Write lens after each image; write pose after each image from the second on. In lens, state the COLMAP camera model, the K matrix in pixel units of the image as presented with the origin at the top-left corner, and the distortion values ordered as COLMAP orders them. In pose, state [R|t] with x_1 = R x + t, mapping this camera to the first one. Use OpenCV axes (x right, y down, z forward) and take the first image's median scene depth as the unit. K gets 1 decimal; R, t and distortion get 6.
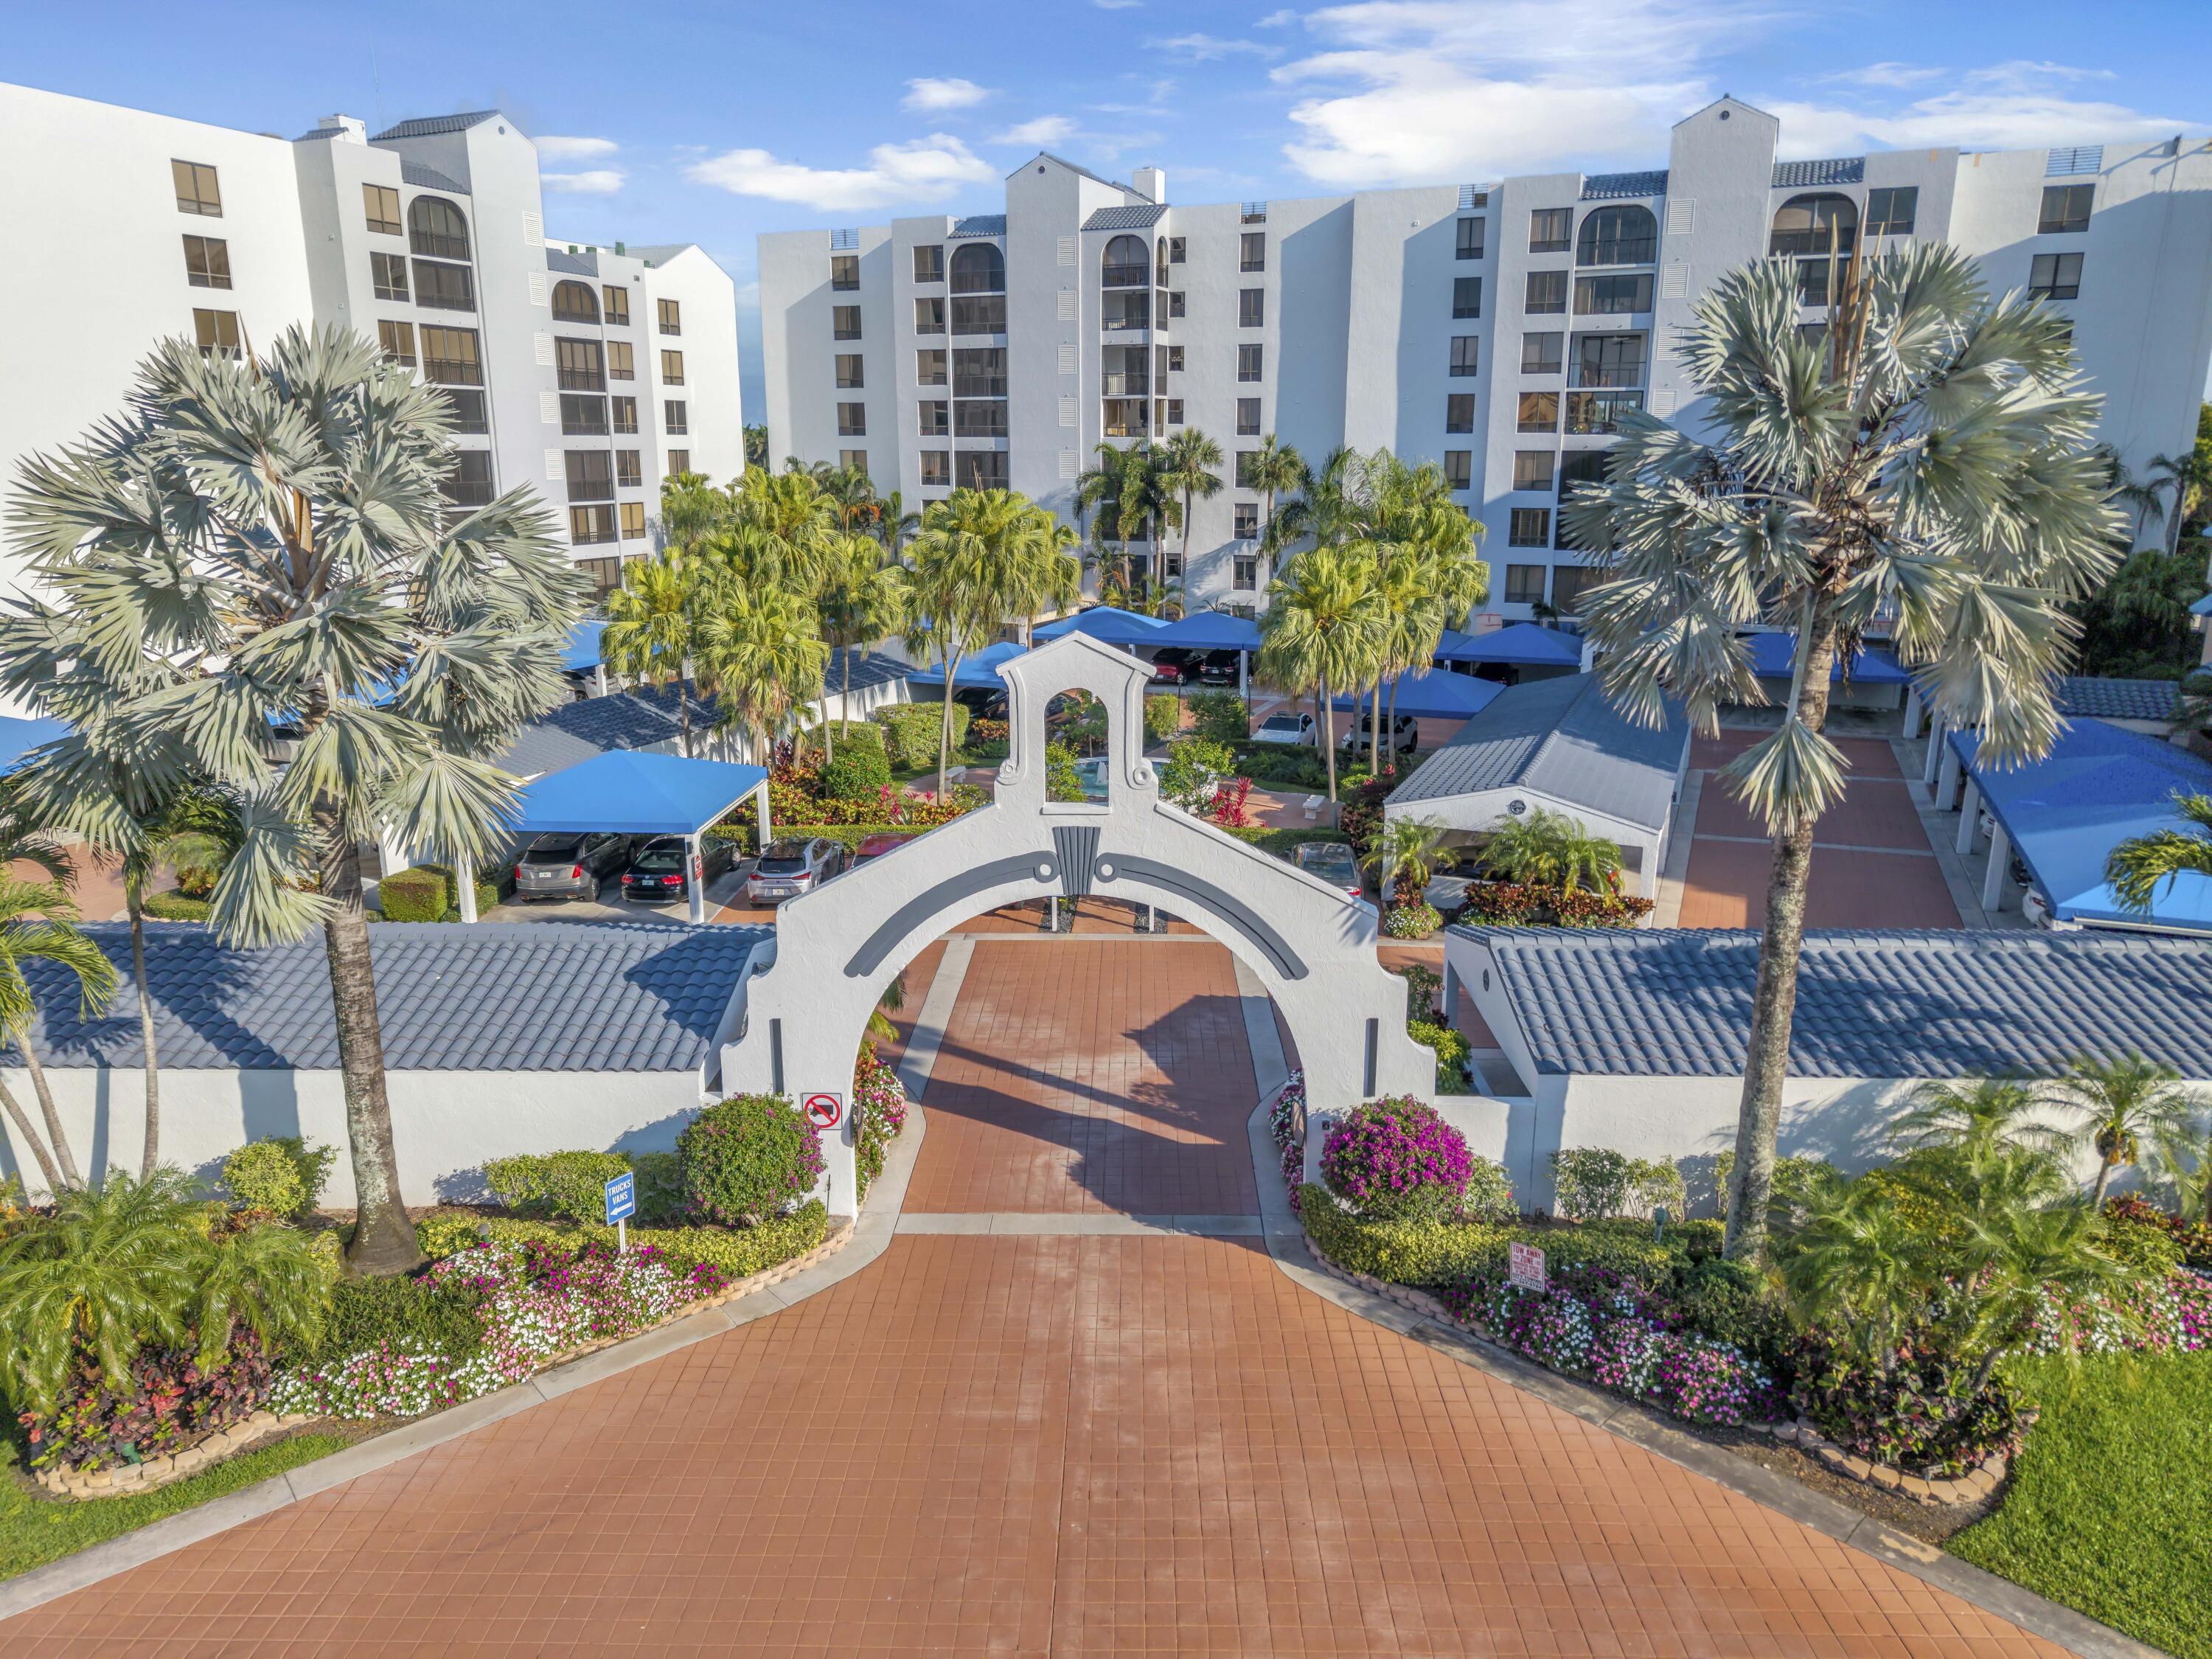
lens RADIAL K [[1497.2, 0, 1102.7], [0, 1497.2, 830.9], [0, 0, 1]] dist [0.006989, -0.004273]
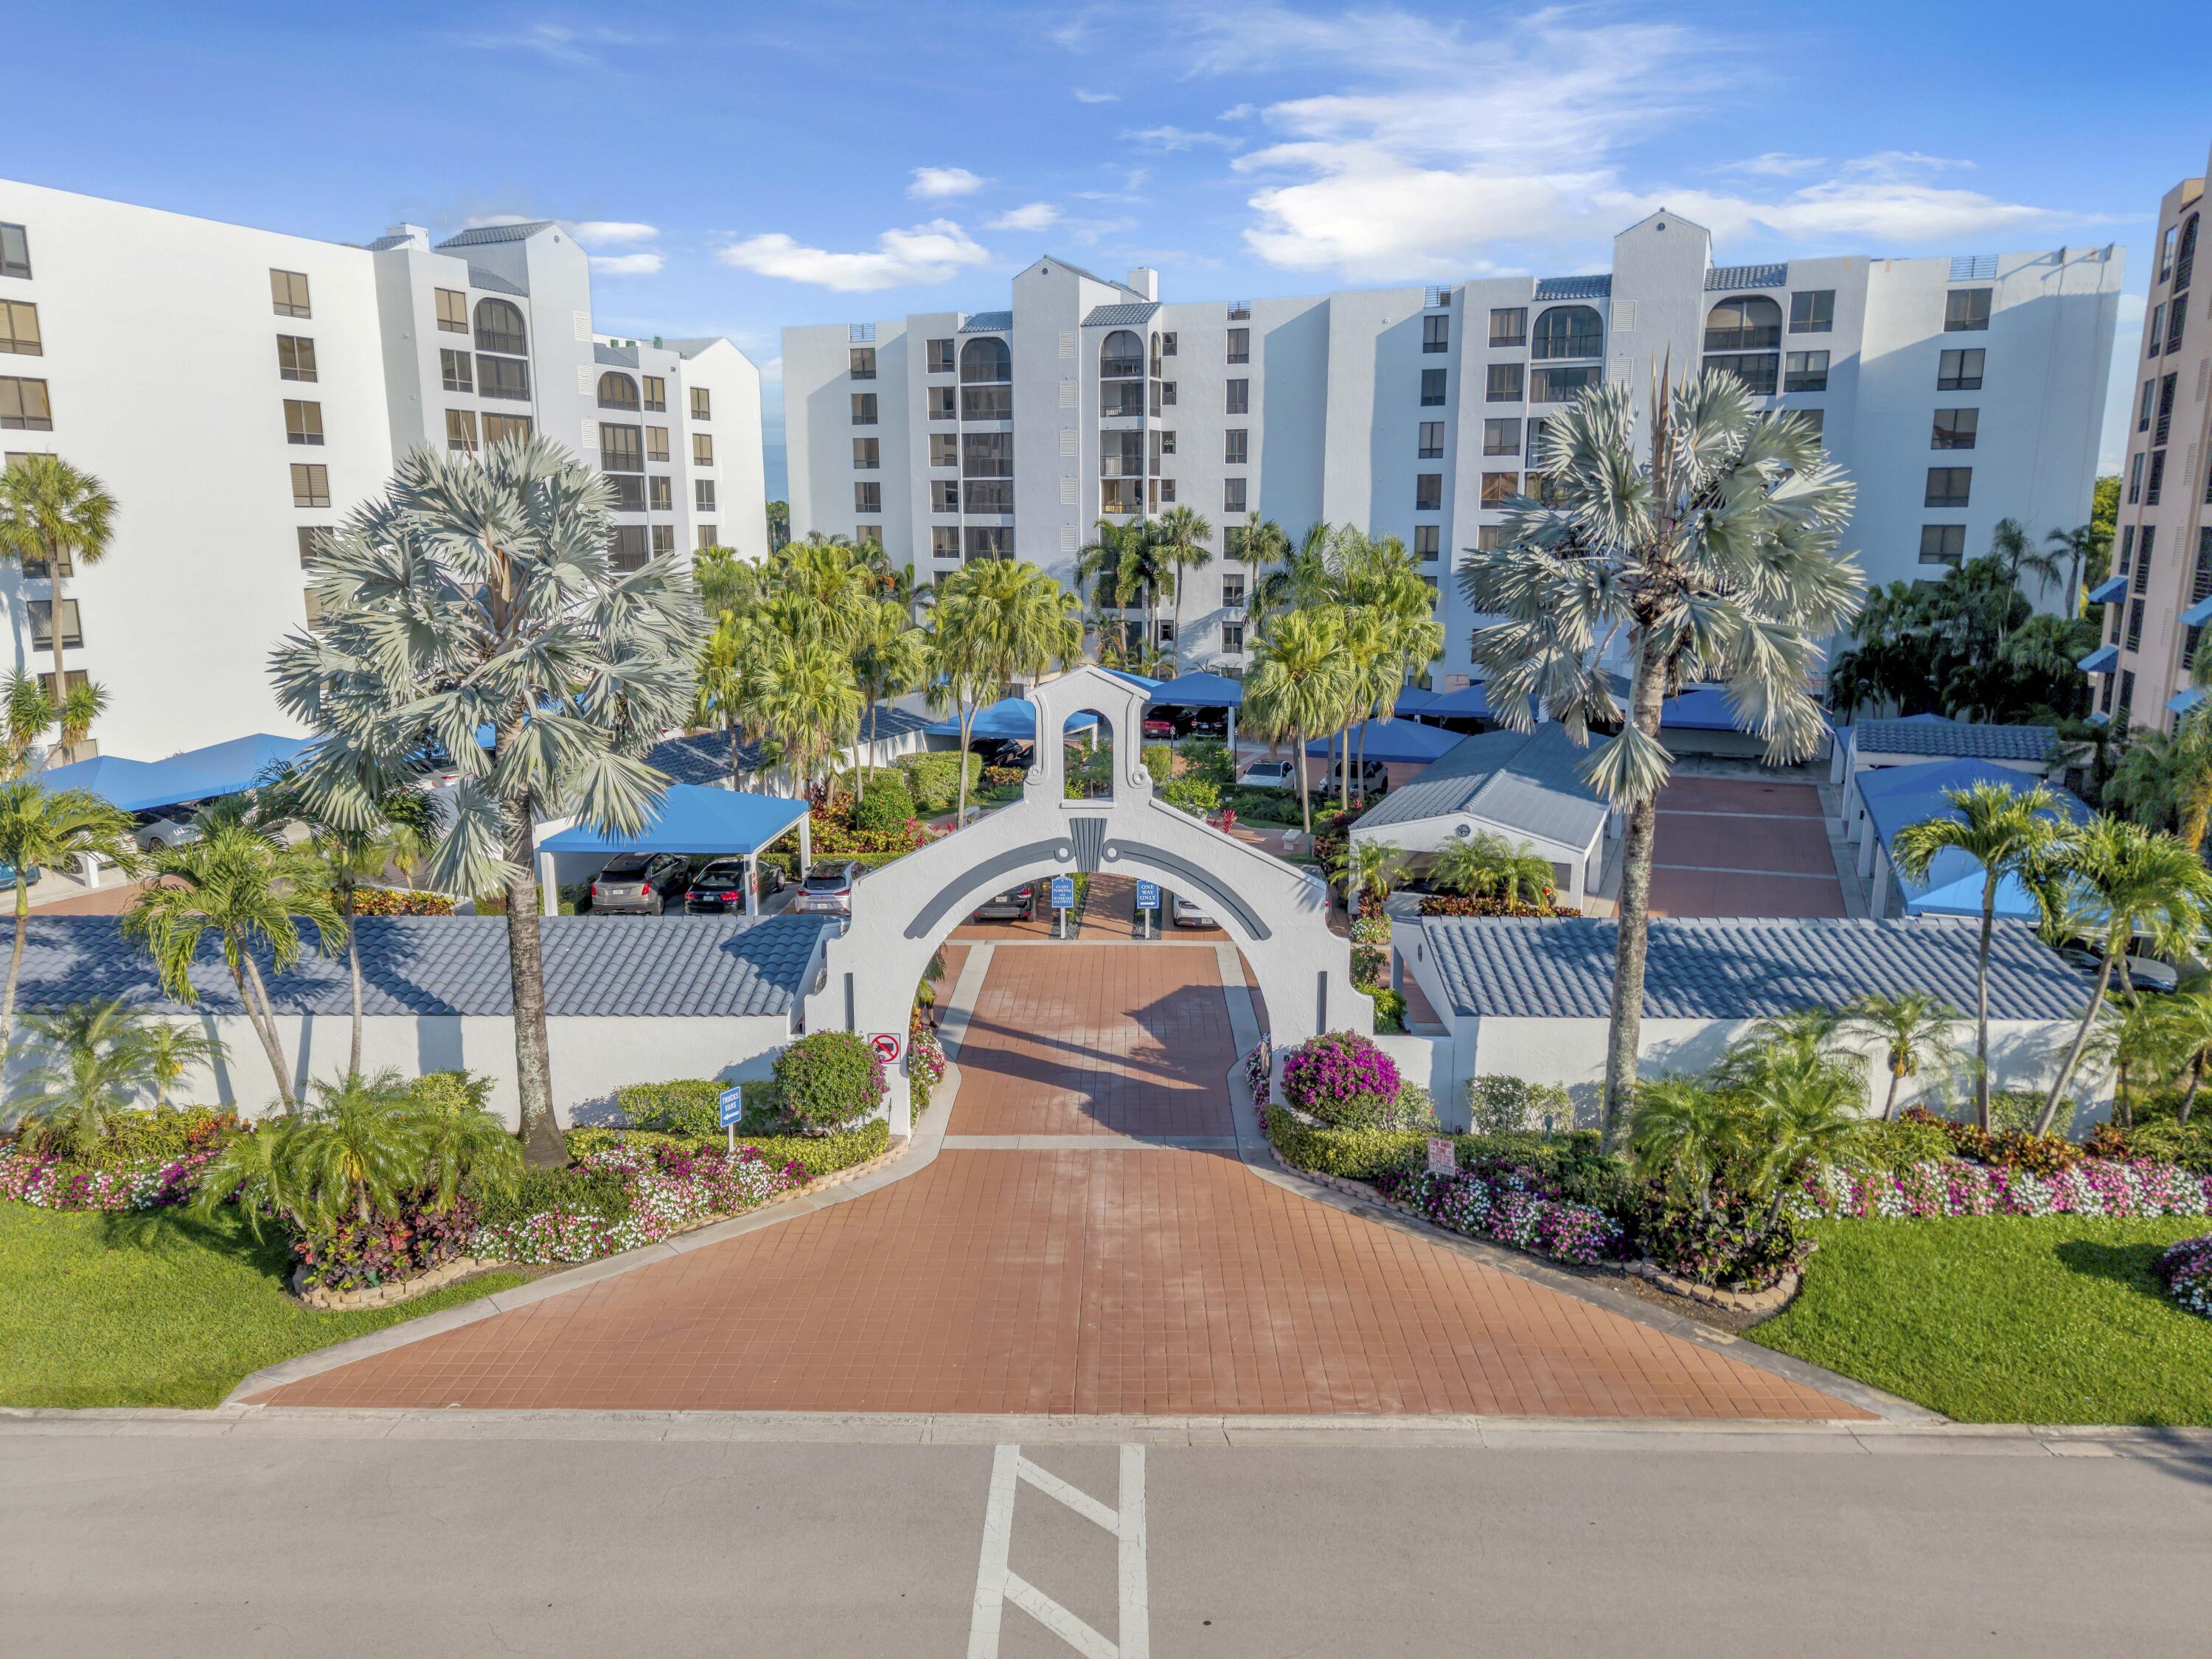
lens RADIAL K [[1497.2, 0, 1106.6], [0, 1497.2, 830.7], [0, 0, 1]] dist [0.006989, -0.004273]
pose [[0.999983, -0.001722, 0.005512, -0.007974], [0.001982, 0.998863, -0.047642, 0.063234], [-0.005424, 0.047652, 0.998849, -0.248798]]
